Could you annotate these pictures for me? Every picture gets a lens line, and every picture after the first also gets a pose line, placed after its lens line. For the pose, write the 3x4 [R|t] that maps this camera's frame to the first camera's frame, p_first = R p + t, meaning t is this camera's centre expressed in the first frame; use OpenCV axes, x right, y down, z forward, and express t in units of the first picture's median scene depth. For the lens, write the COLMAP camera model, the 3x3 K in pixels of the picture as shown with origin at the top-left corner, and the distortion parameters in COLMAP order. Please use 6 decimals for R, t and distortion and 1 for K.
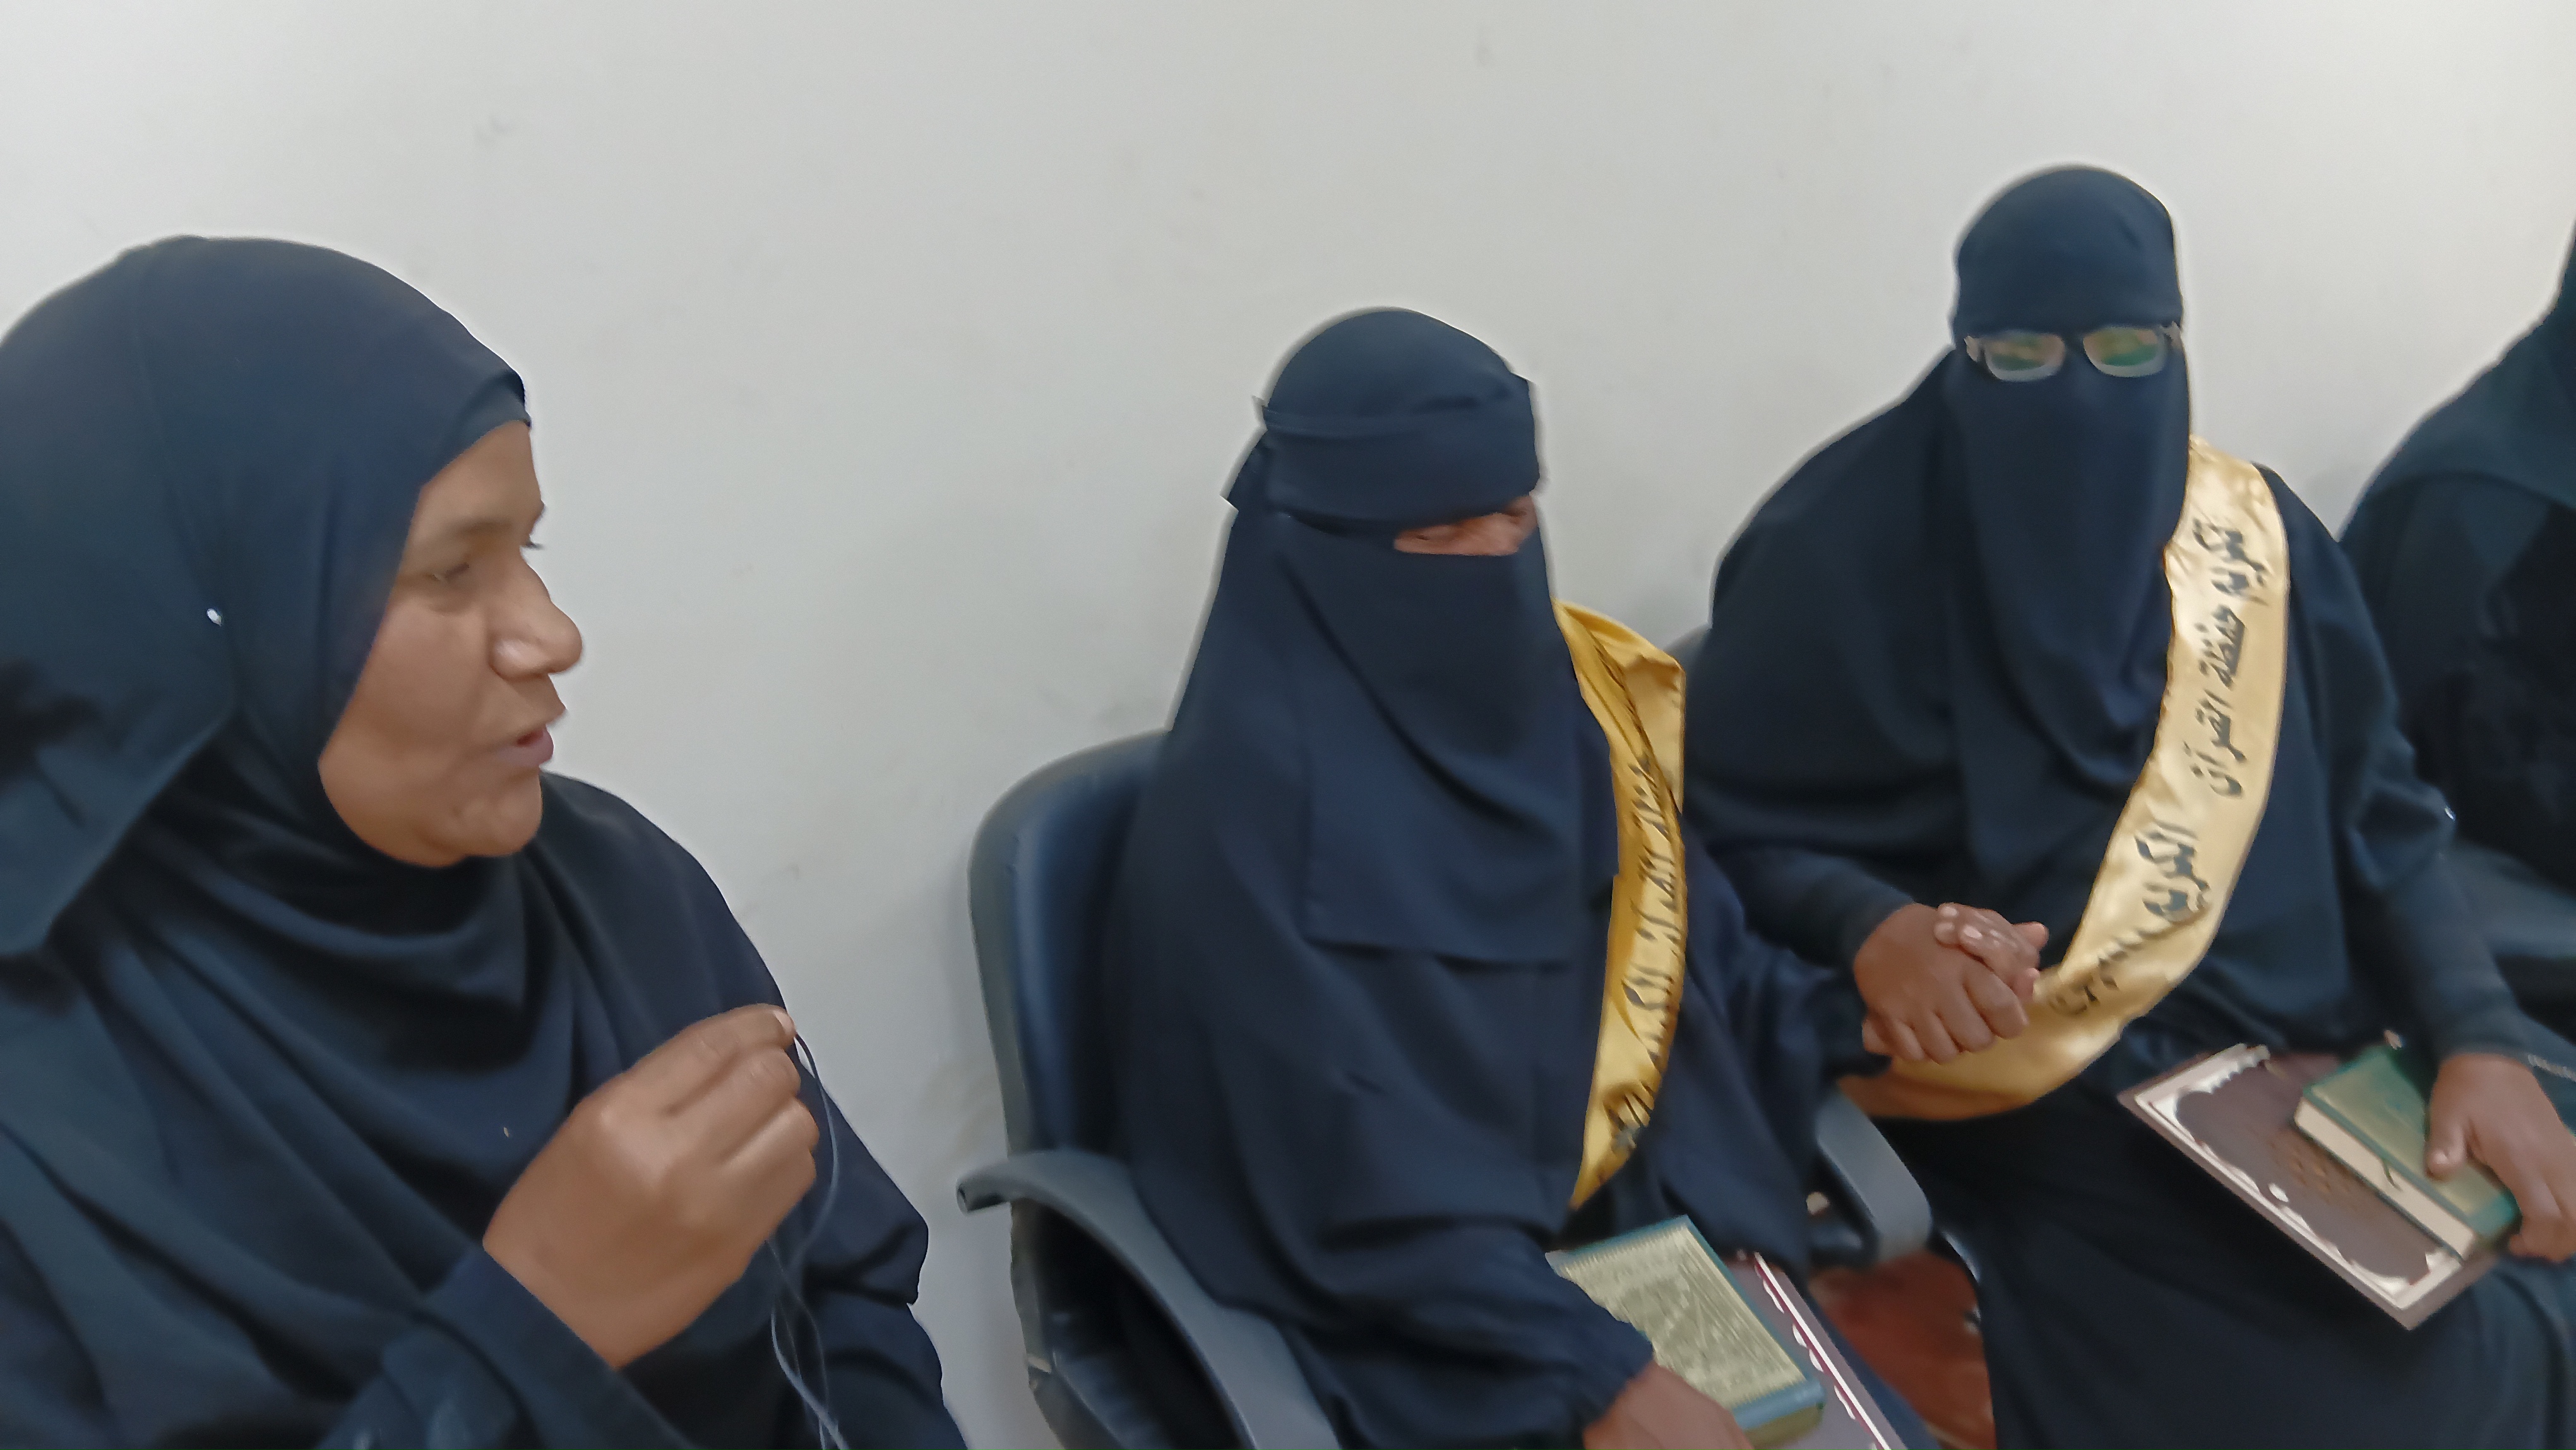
lens RADIAL K [[1900.3, 0, 1273.7], [0, 1900.3, 726.0], [0, 0, 1]] dist [-0.010812, -0.022185]
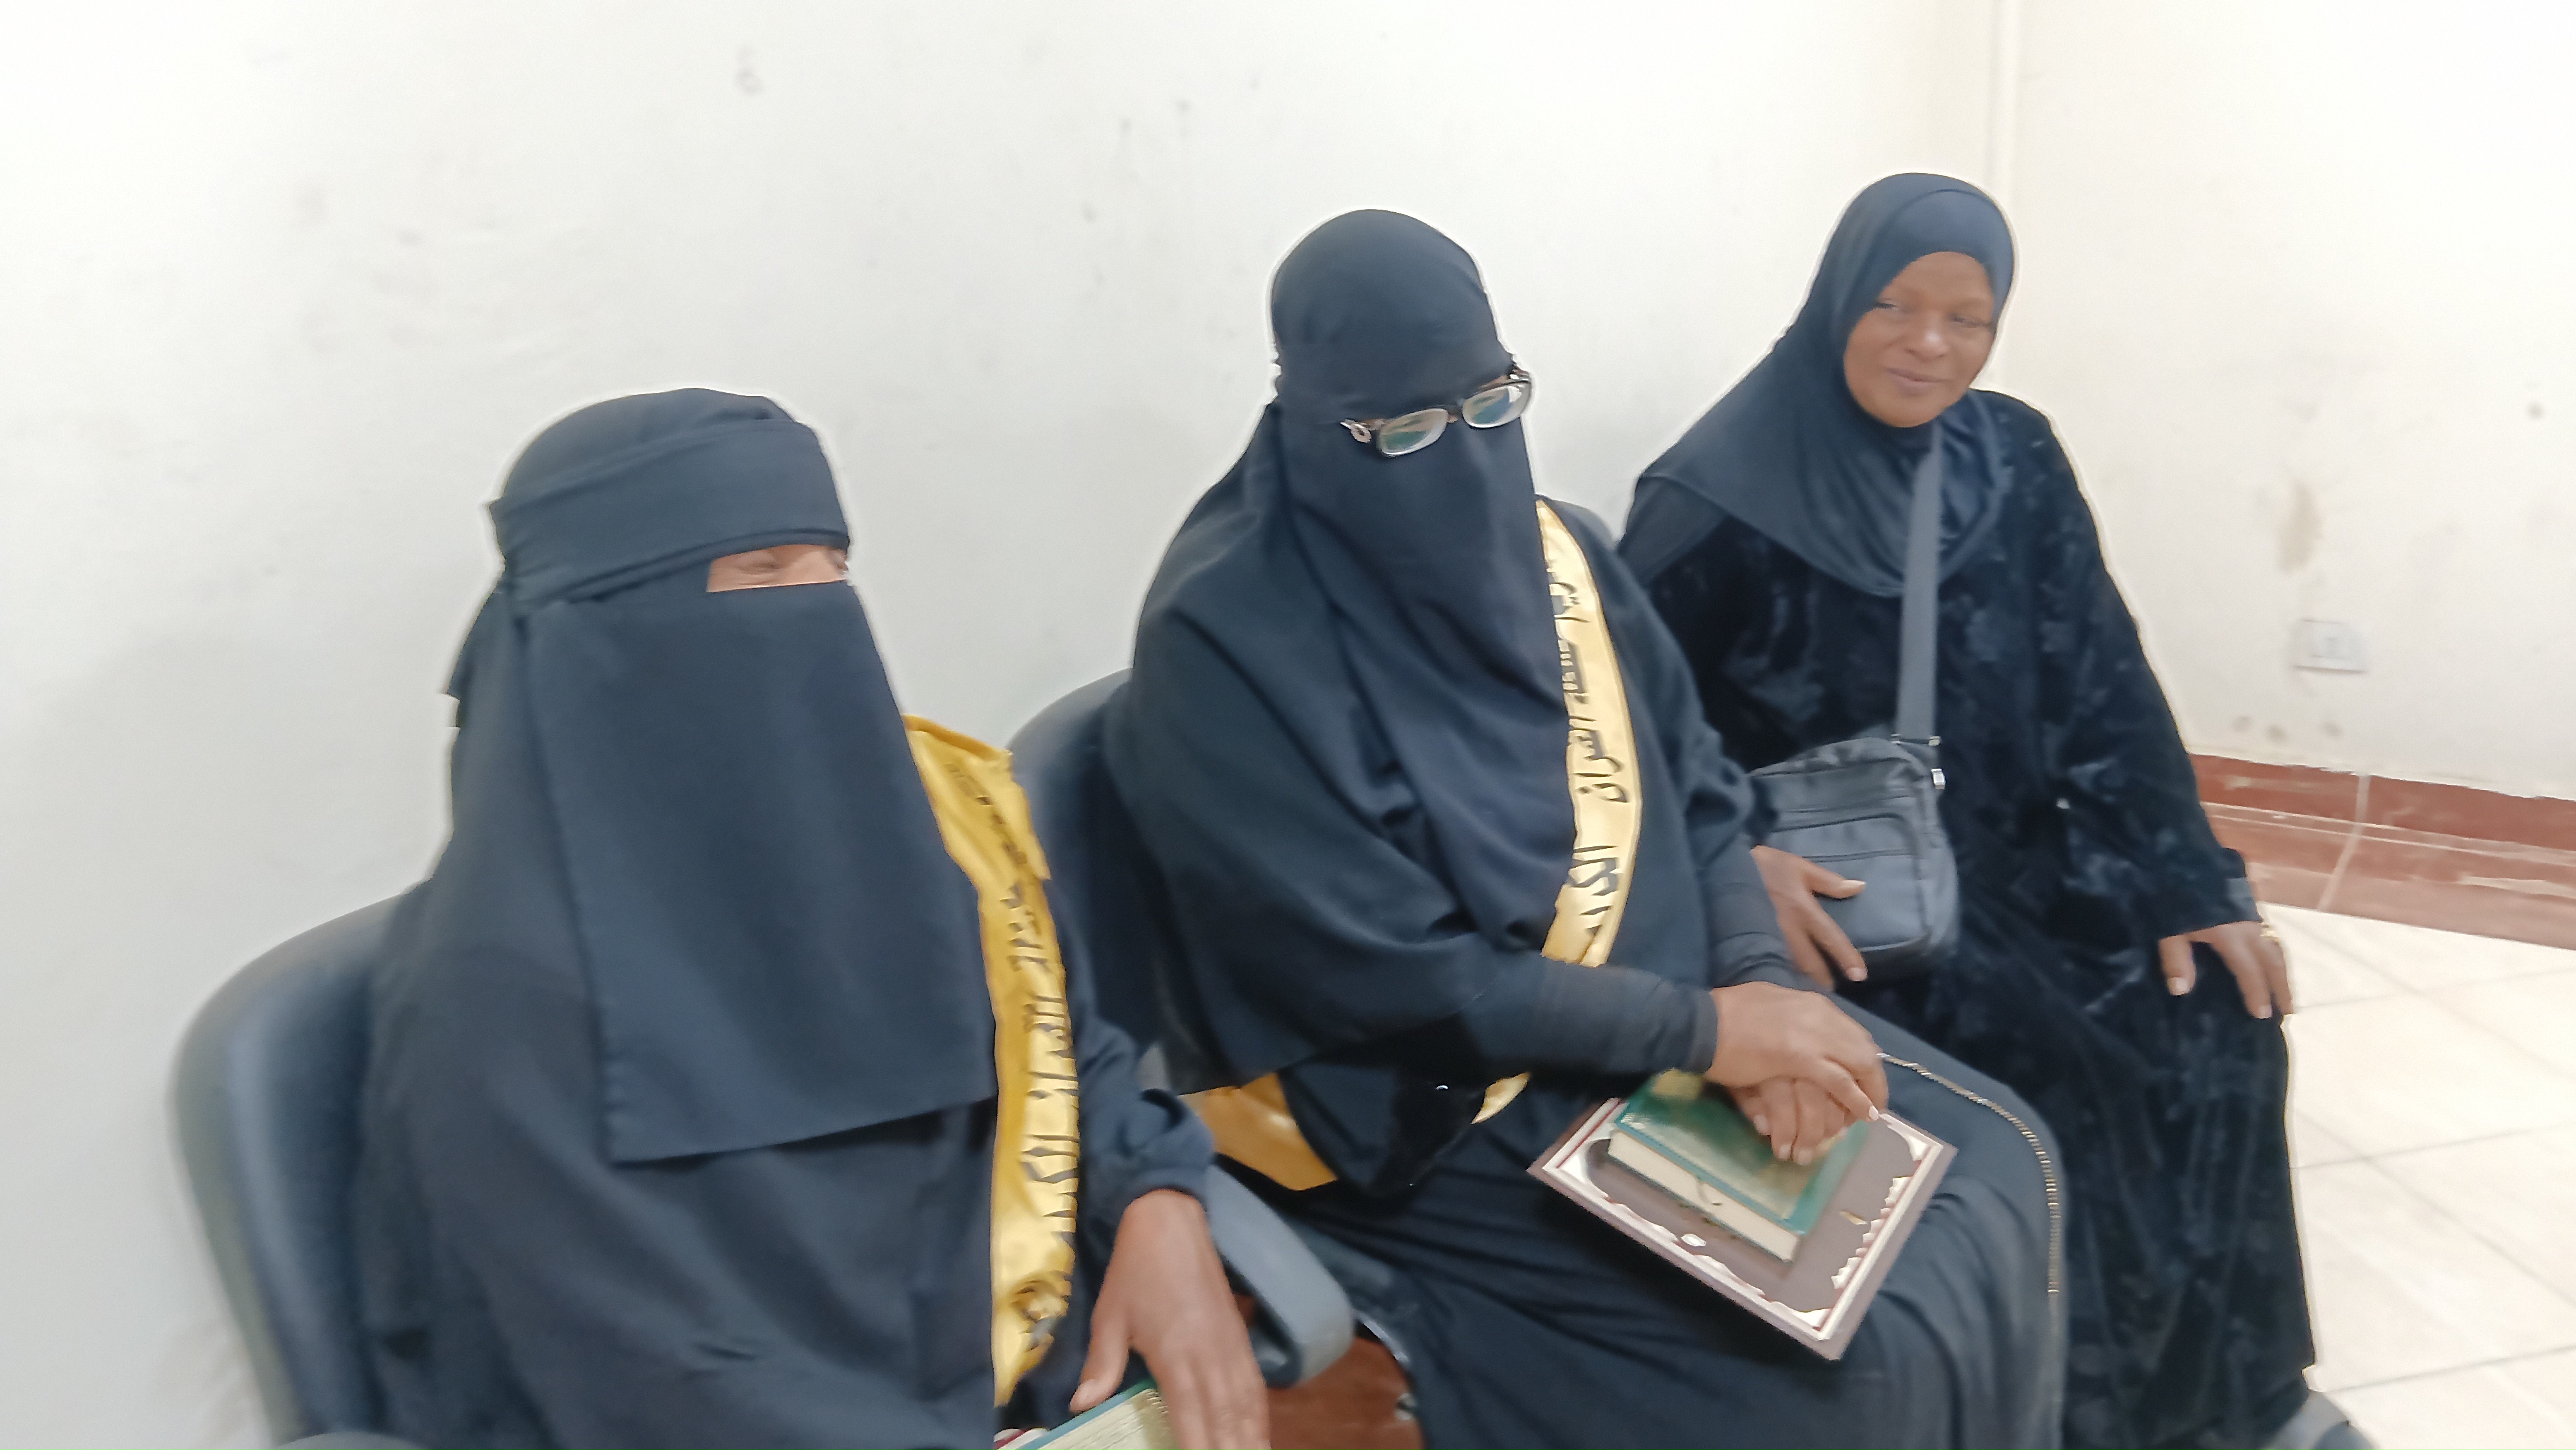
lens RADIAL K [[1900.3, 0, 1279.7], [0, 1900.3, 704.3], [0, 0, 1]] dist [-0.010812, -0.022185]
pose [[0.928847, -0.101102, 0.356401, 0.008225], [0.110868, 0.993810, -0.007025, -0.047816], [-0.353484, 0.046039, 0.934307, 0.142175]]
